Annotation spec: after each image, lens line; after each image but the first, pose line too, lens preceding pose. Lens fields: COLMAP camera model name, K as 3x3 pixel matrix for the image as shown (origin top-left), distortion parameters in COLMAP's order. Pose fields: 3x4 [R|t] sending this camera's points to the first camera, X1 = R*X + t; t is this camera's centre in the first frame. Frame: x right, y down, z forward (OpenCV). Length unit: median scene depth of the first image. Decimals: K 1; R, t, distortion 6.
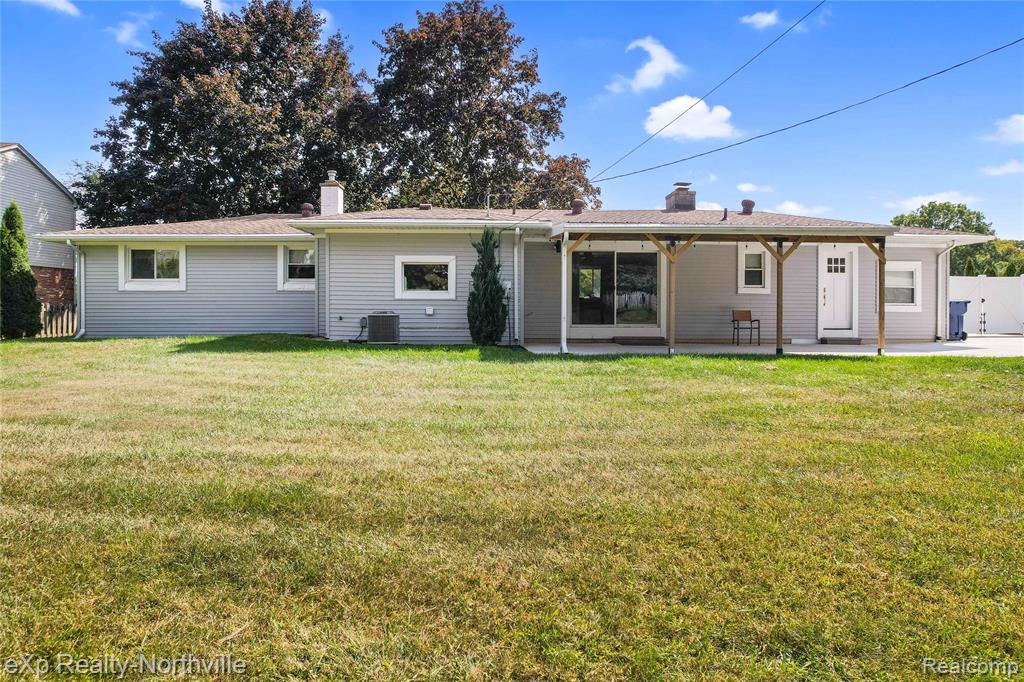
lens RADIAL K [[644.8, 0, 512.0], [0, 644.8, 341.0], [0, 0, 1]] dist [-0.024531, 0.002176]
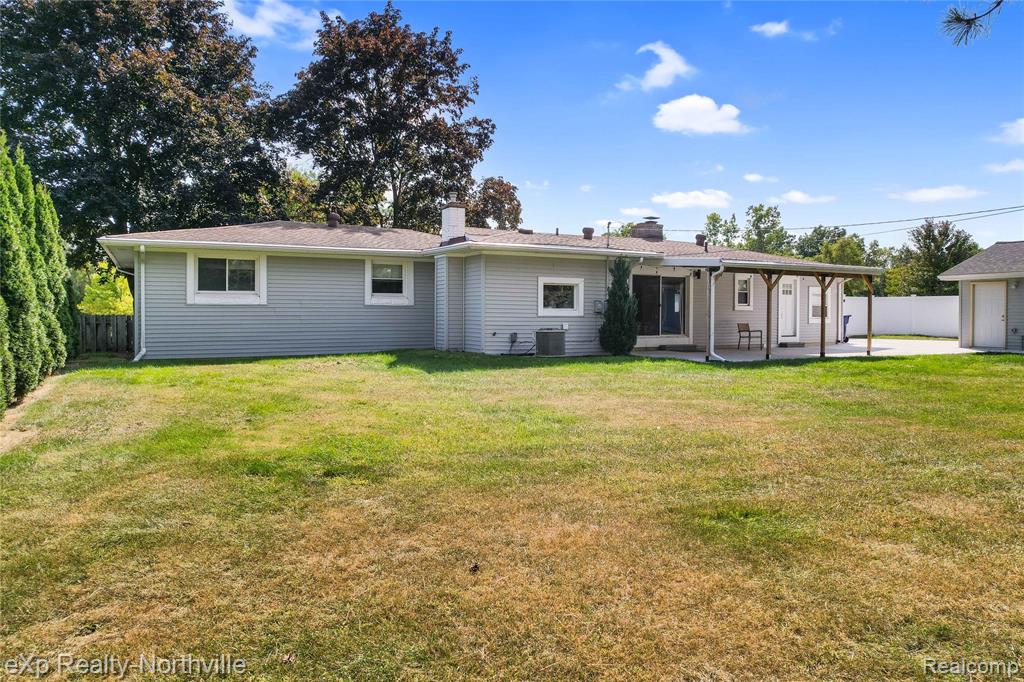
lens RADIAL K [[644.8, 0, 512.0], [0, 644.8, 341.0], [0, 0, 1]] dist [-0.024531, 0.002176]
pose [[0.905073, -0.017987, 0.424877, -0.604559], [0.019634, 0.999807, 0.000501, -0.020399], [-0.424804, 0.007888, 0.905251, 0.011883]]
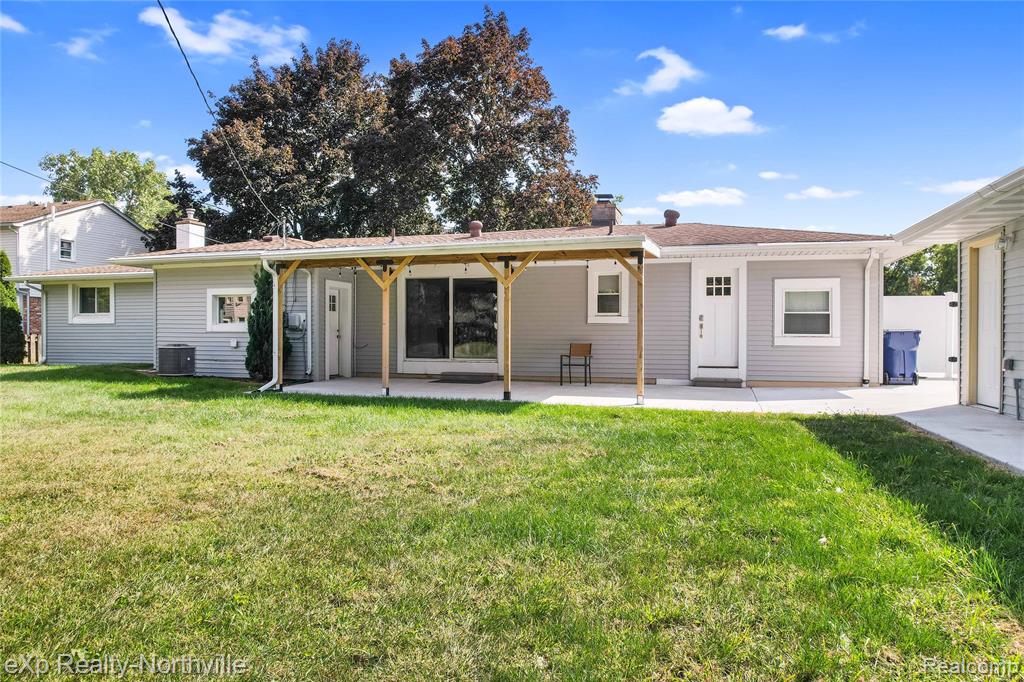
lens RADIAL K [[663.6, 0, 512.0], [0, 663.6, 341.0], [0, 0, 1]] dist [-0.030967, -0.000419]
pose [[0.946976, 0.001941, -0.321300, 0.527352], [-0.015885, 0.999042, -0.040781, -0.013701], [0.320913, 0.043723, 0.946099, 0.153121]]
